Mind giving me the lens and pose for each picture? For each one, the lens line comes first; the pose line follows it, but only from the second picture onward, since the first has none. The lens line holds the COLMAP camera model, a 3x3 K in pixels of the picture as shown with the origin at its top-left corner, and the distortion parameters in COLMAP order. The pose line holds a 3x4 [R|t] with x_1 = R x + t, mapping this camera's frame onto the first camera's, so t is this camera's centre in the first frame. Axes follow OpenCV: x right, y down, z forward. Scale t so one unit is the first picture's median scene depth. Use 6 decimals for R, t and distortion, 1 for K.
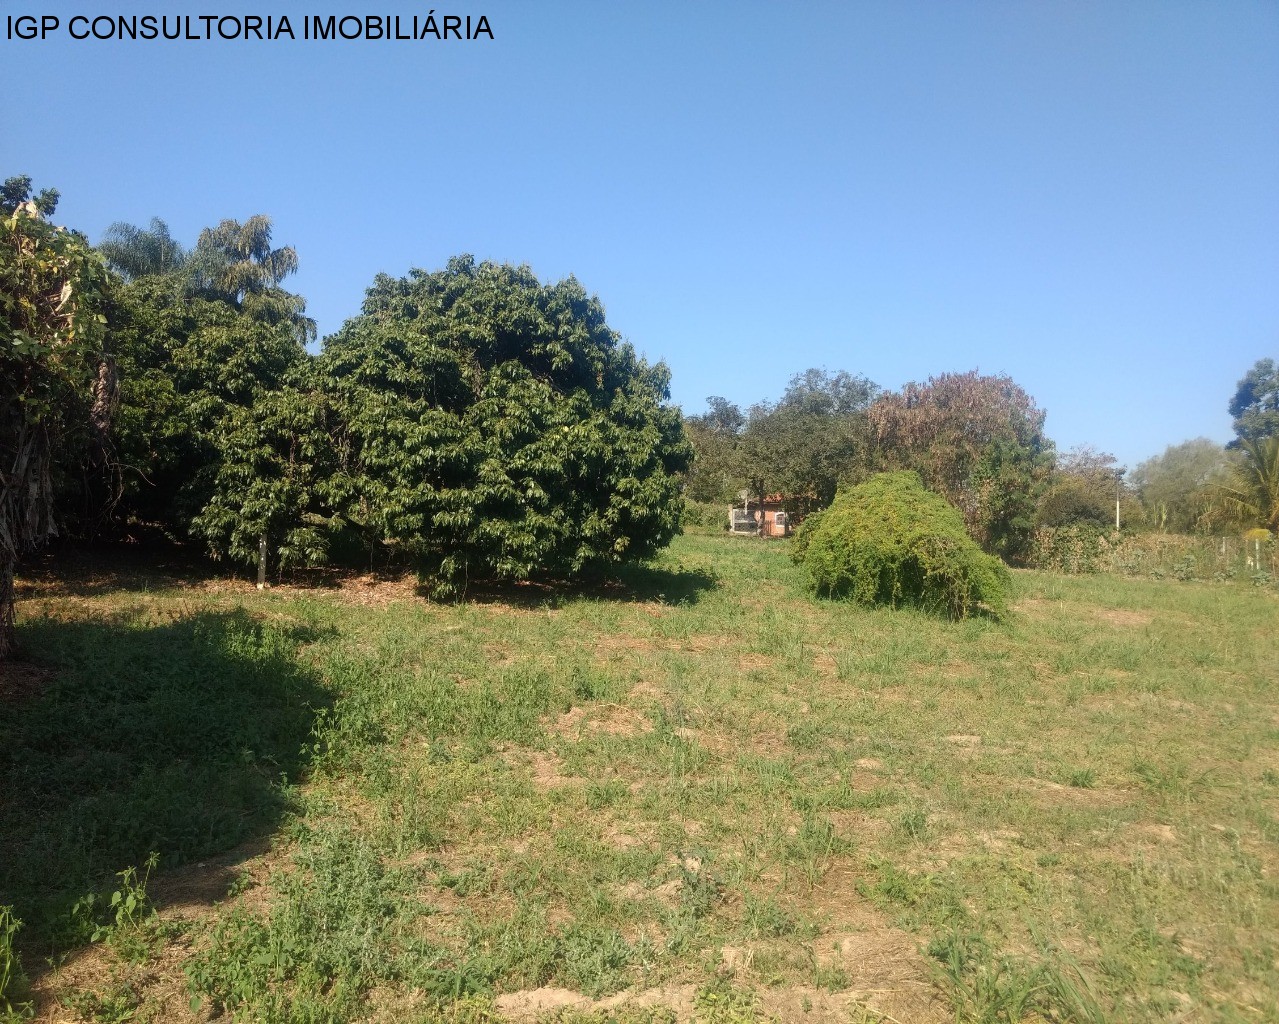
lens RADIAL K [[1037.4, 0, 636.7], [0, 1037.4, 520.4], [0, 0, 1]] dist [0.066048, -0.006800]
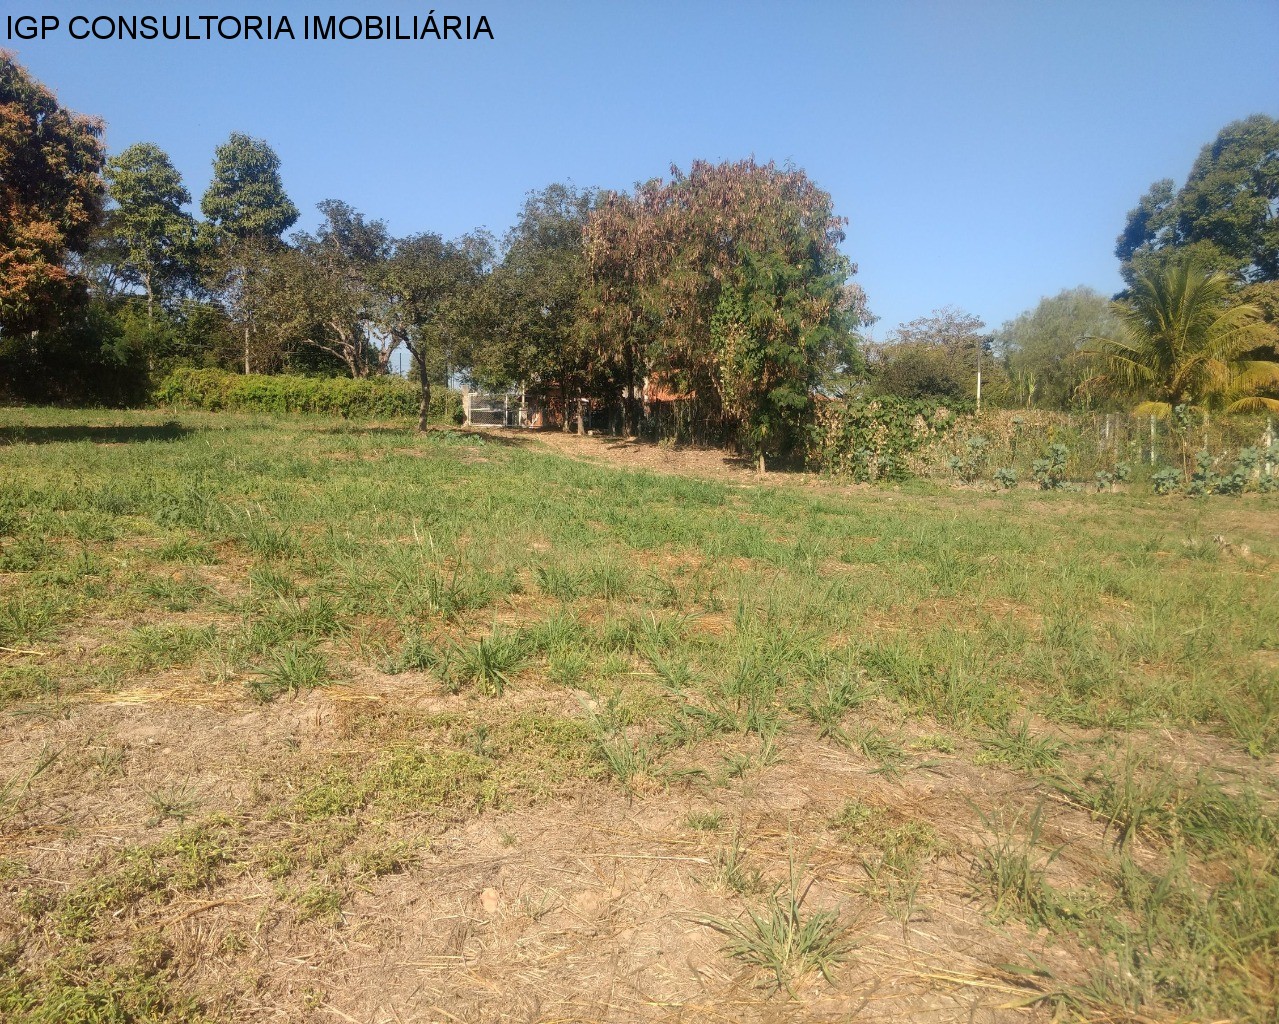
lens RADIAL K [[1037.4, 0, 648.6], [0, 1037.4, 510.3], [0, 0, 1]] dist [0.066048, -0.006800]
pose [[0.994649, -0.031558, 0.098374, 0.159278], [0.022409, 0.995437, 0.092749, 0.006992], [-0.100852, -0.090048, 0.990818, 0.294015]]
